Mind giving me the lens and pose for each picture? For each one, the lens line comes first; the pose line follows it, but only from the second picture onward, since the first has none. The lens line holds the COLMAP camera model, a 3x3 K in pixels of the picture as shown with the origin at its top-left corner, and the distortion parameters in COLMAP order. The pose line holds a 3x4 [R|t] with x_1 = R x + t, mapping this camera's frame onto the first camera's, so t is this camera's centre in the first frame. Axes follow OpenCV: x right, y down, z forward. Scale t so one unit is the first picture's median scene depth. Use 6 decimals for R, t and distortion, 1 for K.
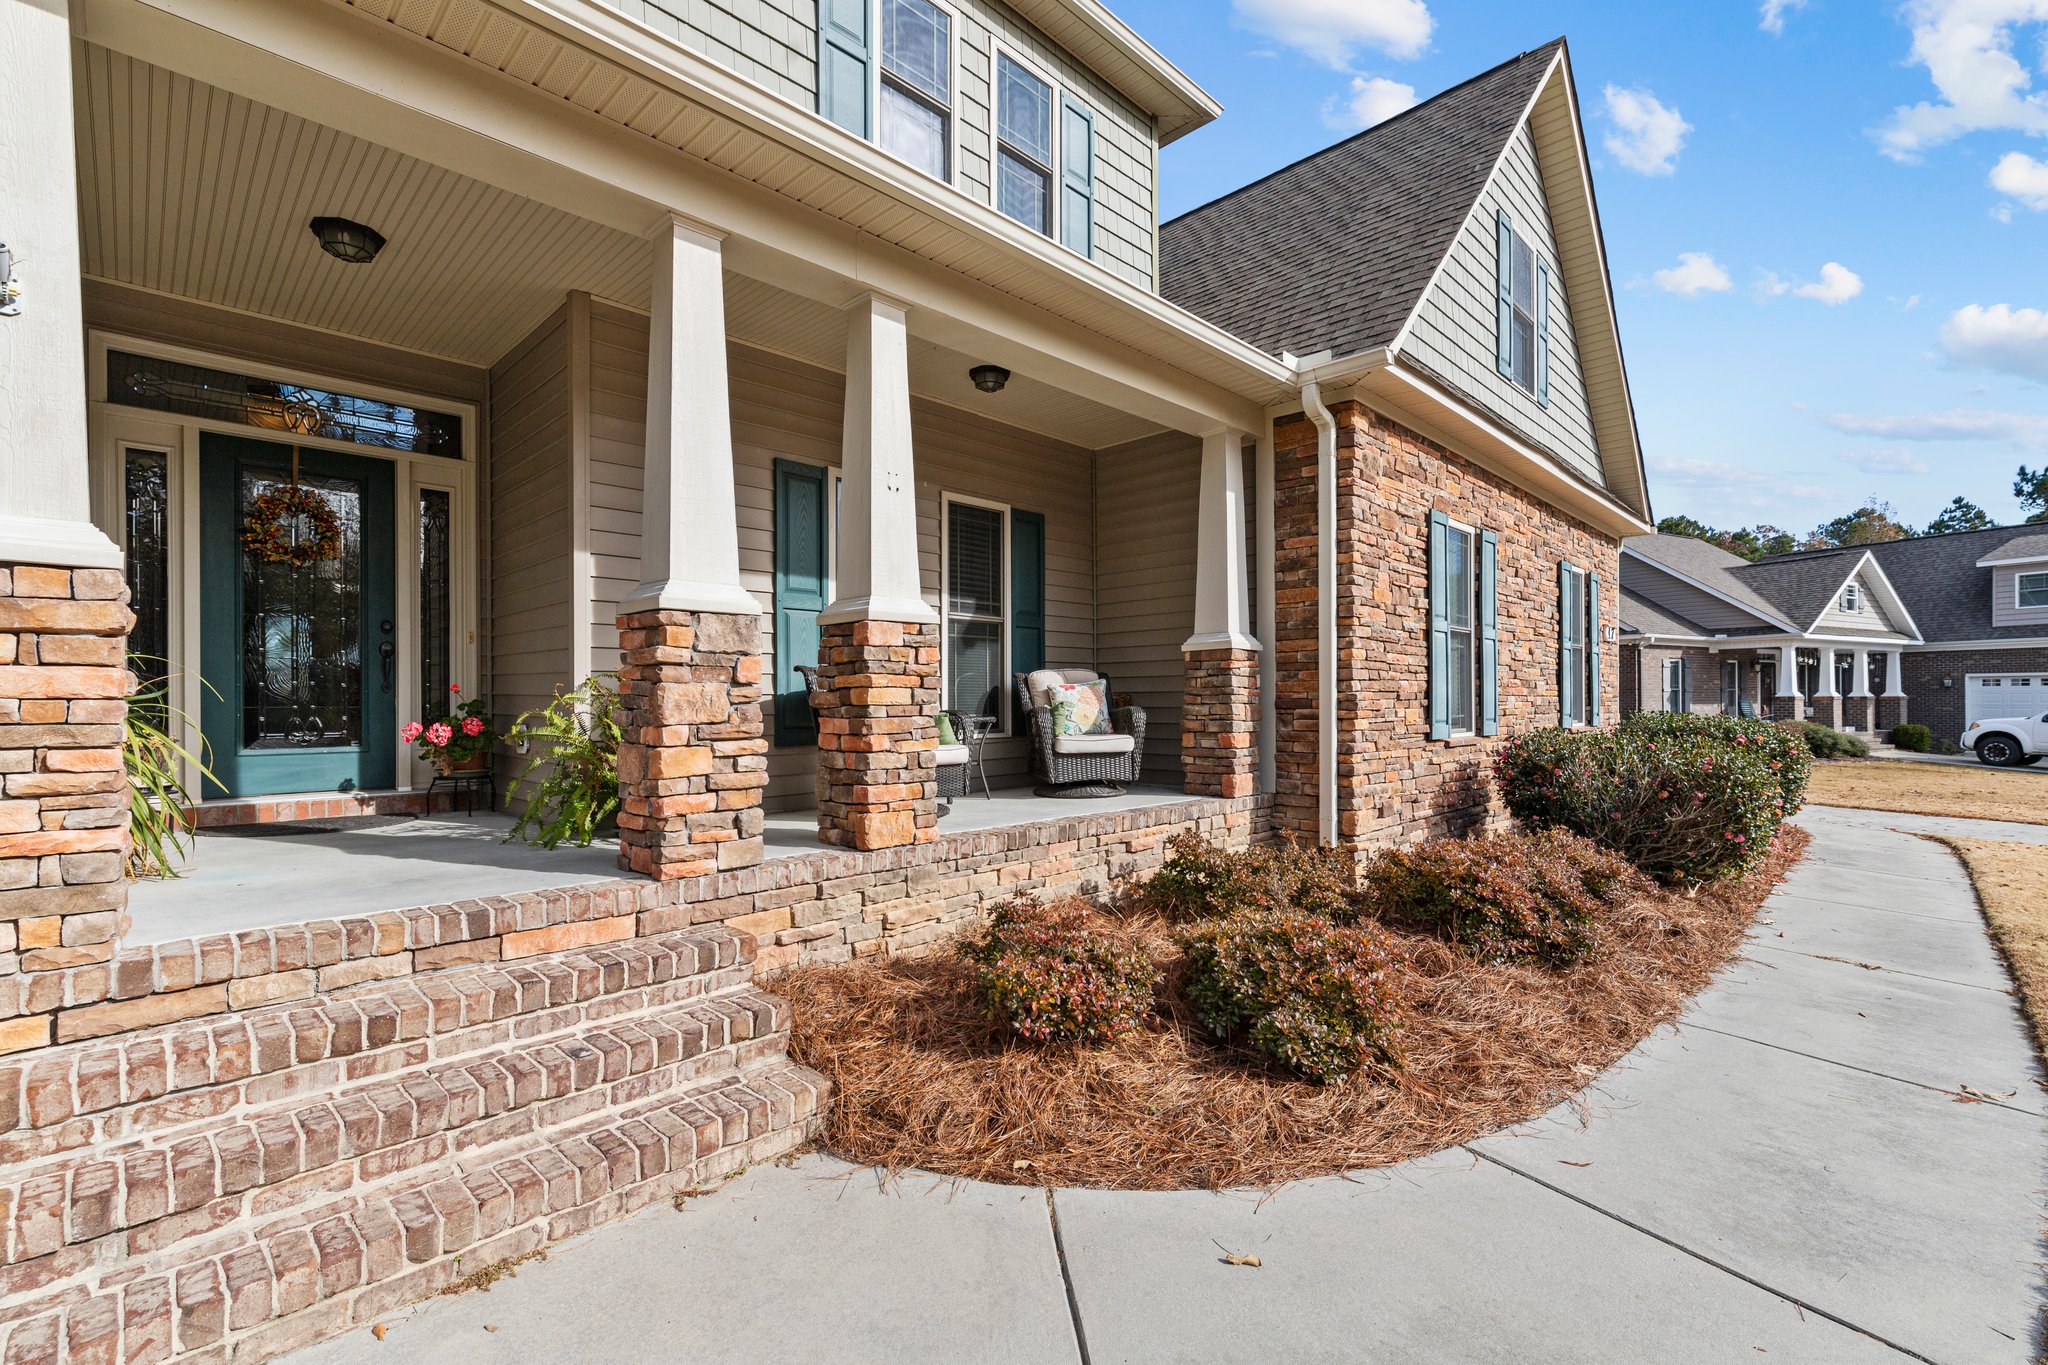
lens RADIAL K [[895.1, 0, 1032.2], [0, 895.1, 700.5], [0, 0, 1]] dist [-0.000259, -0.000615]
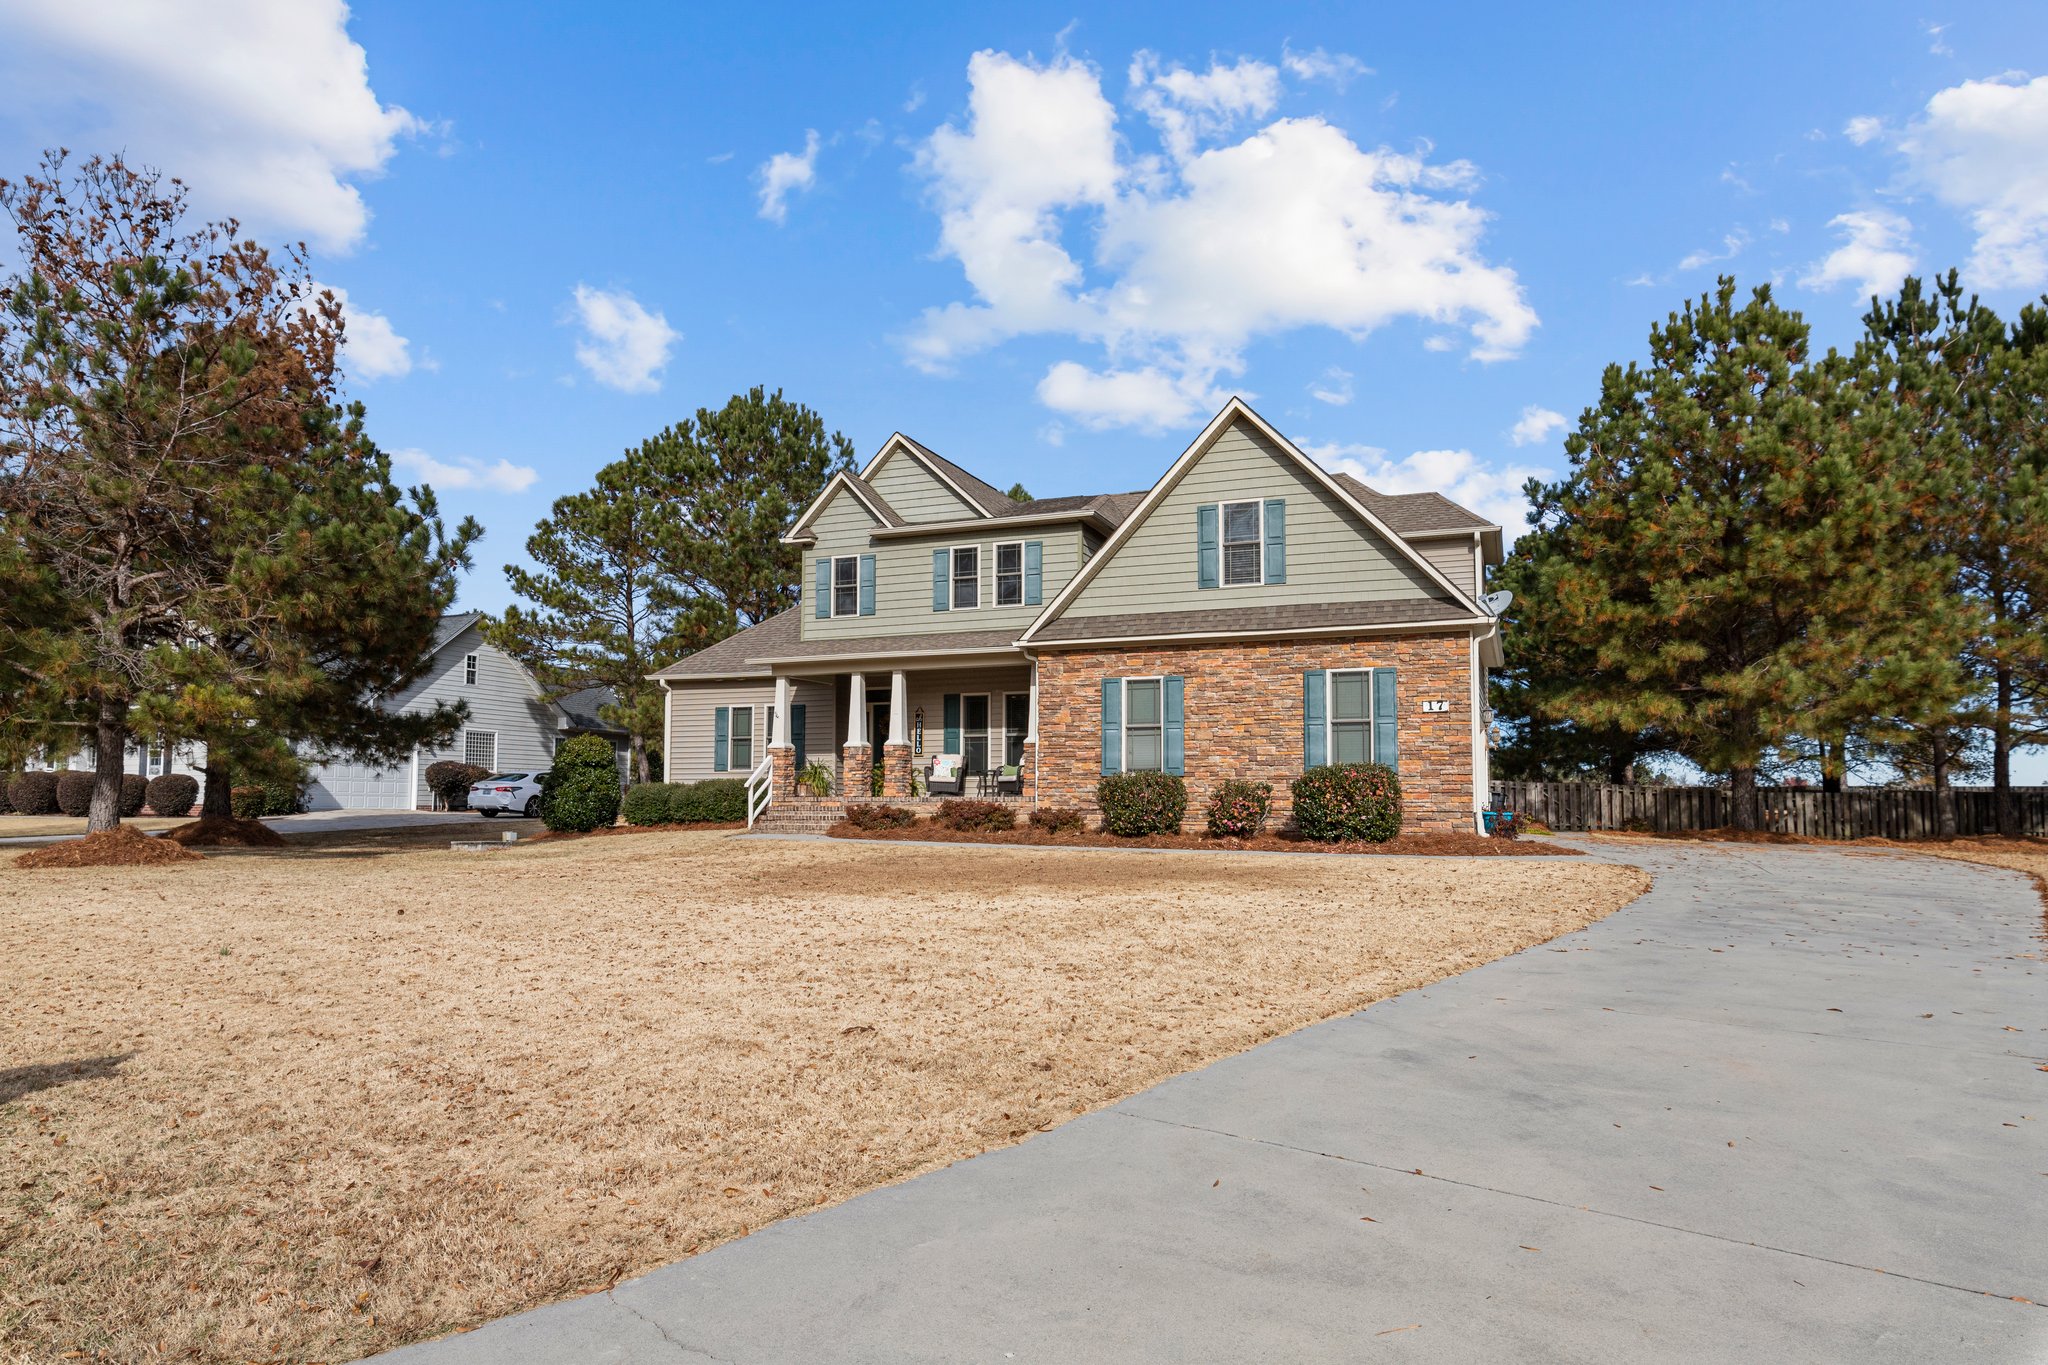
lens RADIAL K [[1257.9, 0, 1024.0], [0, 1257.9, 682.5], [0, 0, 1]] dist [-0.004599, -0.000628]
pose [[0.394714, -0.087764, -0.914603, 6.791604], [-0.002082, 0.995340, -0.096410, 0.233971], [0.918802, 0.039959, 0.392692, -0.982137]]
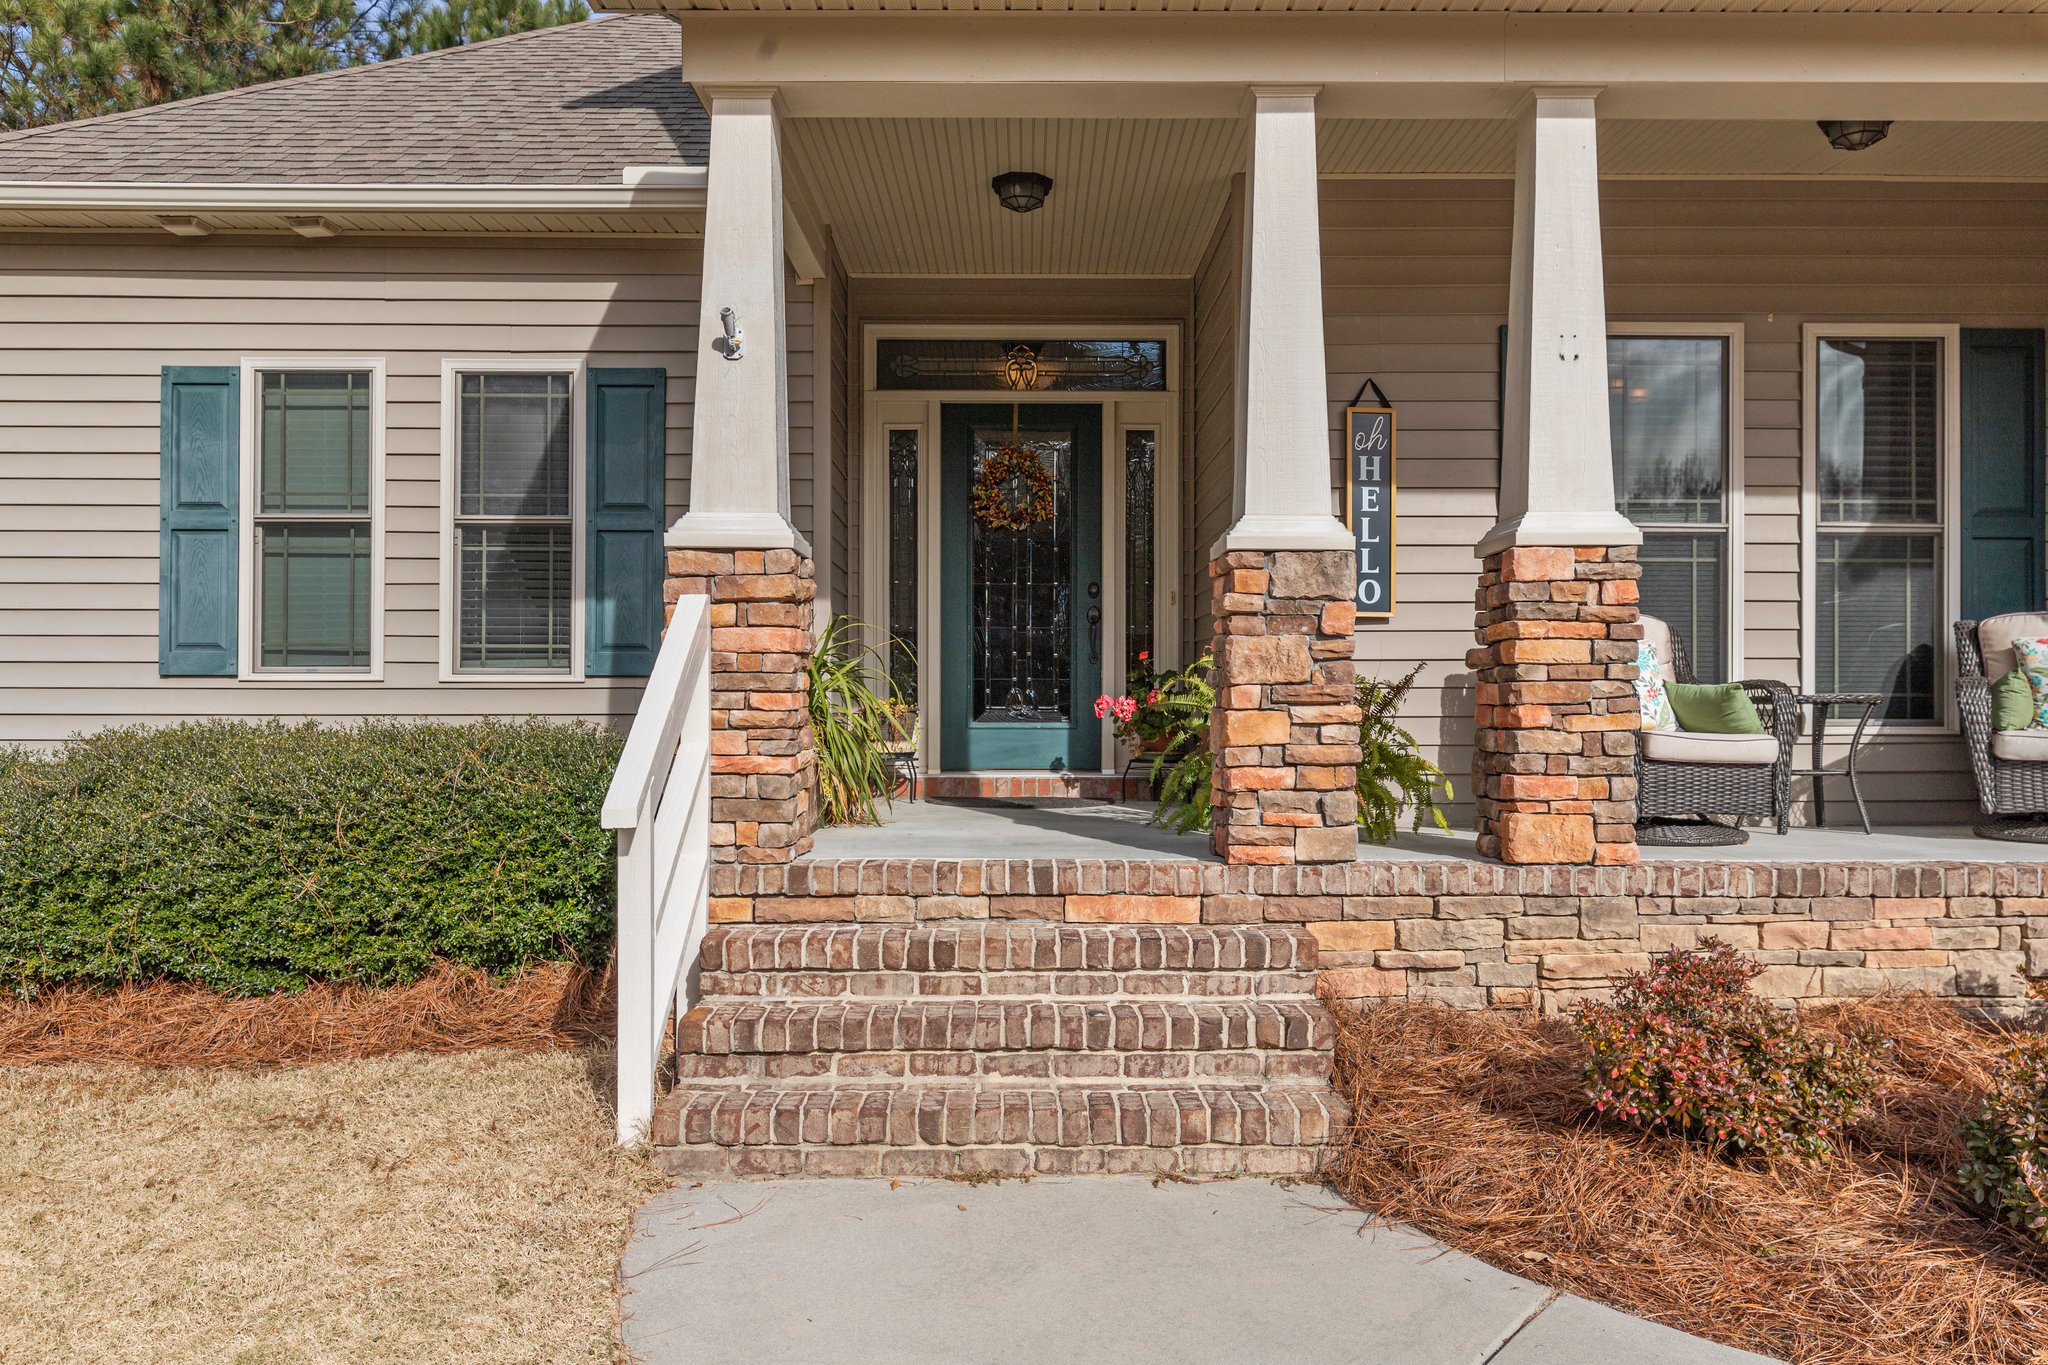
lens RADIAL K [[1475.8, 0, 1033.0], [0, 1475.8, 688.0], [0, 0, 1]] dist [-0.002362, -0.000569]
pose [[0.708391, -0.001023, -0.705820, 0.440462], [-0.003961, 0.999977, -0.005425, 0.037825], [0.705810, 0.006639, 0.708370, -0.141060]]
